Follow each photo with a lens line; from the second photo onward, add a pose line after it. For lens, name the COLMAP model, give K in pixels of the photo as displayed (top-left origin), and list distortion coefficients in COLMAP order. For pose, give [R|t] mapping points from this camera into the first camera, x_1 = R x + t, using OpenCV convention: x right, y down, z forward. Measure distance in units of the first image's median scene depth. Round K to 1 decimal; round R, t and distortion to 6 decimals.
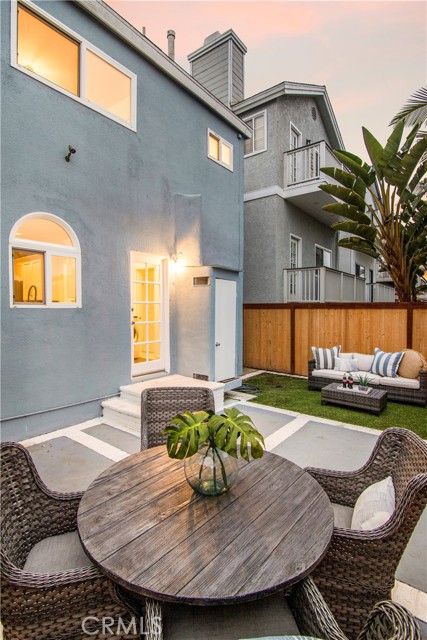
lens RADIAL K [[316.2, 0, 213.5], [0, 316.2, 320.0], [0, 0, 1]] dist [-0.018998, -0.000750]
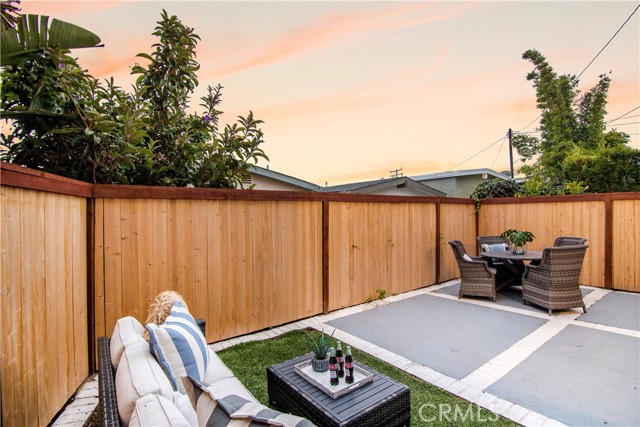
lens RADIAL K [[316.2, 0, 321.1], [0, 316.2, 212.9], [0, 0, 1]] dist [-0.018998, -0.000750]
pose [[-0.965781, 0.014498, 0.258953, 0.334345], [0.023528, 0.999217, 0.031806, -0.014555], [-0.258289, 0.036810, -0.965366, 1.360570]]
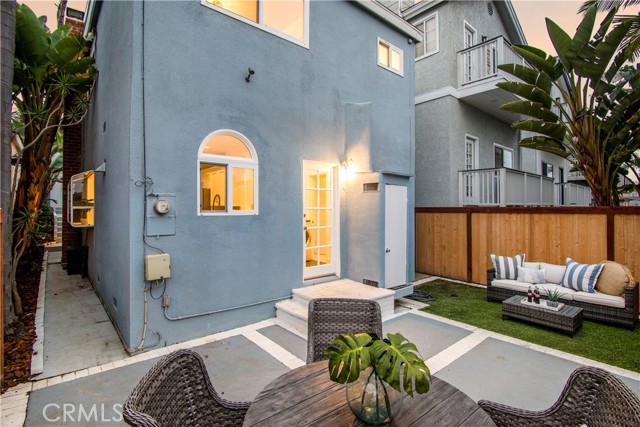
lens RADIAL K [[308.7, 0, 323.3], [0, 308.7, 209.0], [0, 0, 1]] dist [-0.020524, 0.000314]
pose [[0.979905, -0.002019, -0.199456, 0.007912], [-0.005237, 0.999344, -0.035847, -0.017233], [0.199398, 0.036172, 0.979251, 0.008244]]
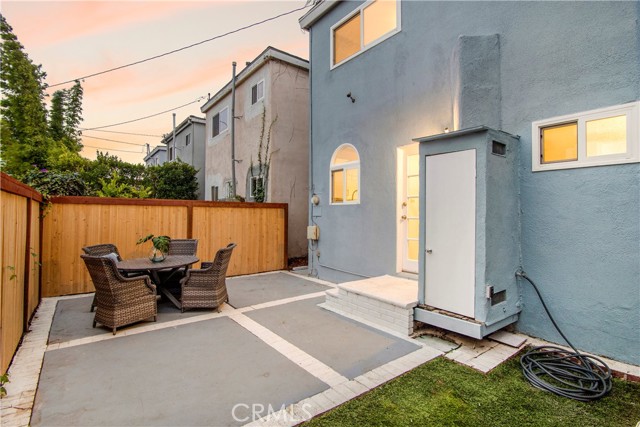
lens RADIAL K [[316.2, 0, 321.1], [0, 316.2, 212.9], [0, 0, 1]] dist [-0.018998, -0.000750]
pose [[-0.253998, -0.005124, -0.967191, 0.730069], [-0.038655, 0.999241, 0.004858, -0.000512], [0.966432, 0.038621, -0.254003, 0.935657]]
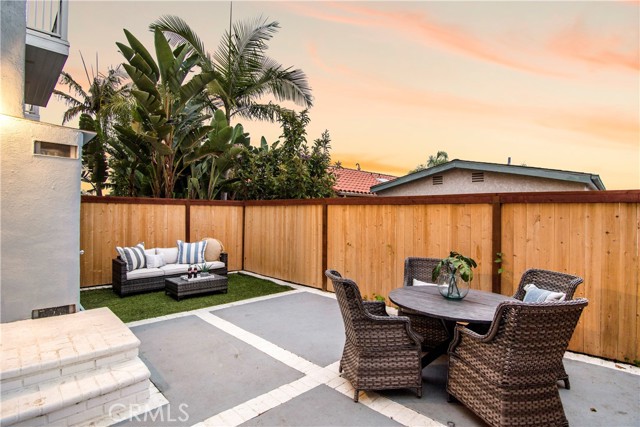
lens RADIAL K [[316.2, 0, 321.1], [0, 316.2, 212.9], [0, 0, 1]] dist [-0.018998, -0.000750]
pose [[0.118252, 0.001910, 0.992982, -0.547526], [0.023071, 0.999723, -0.004671, 0.013384], [-0.992716, 0.023461, 0.118175, 0.433551]]
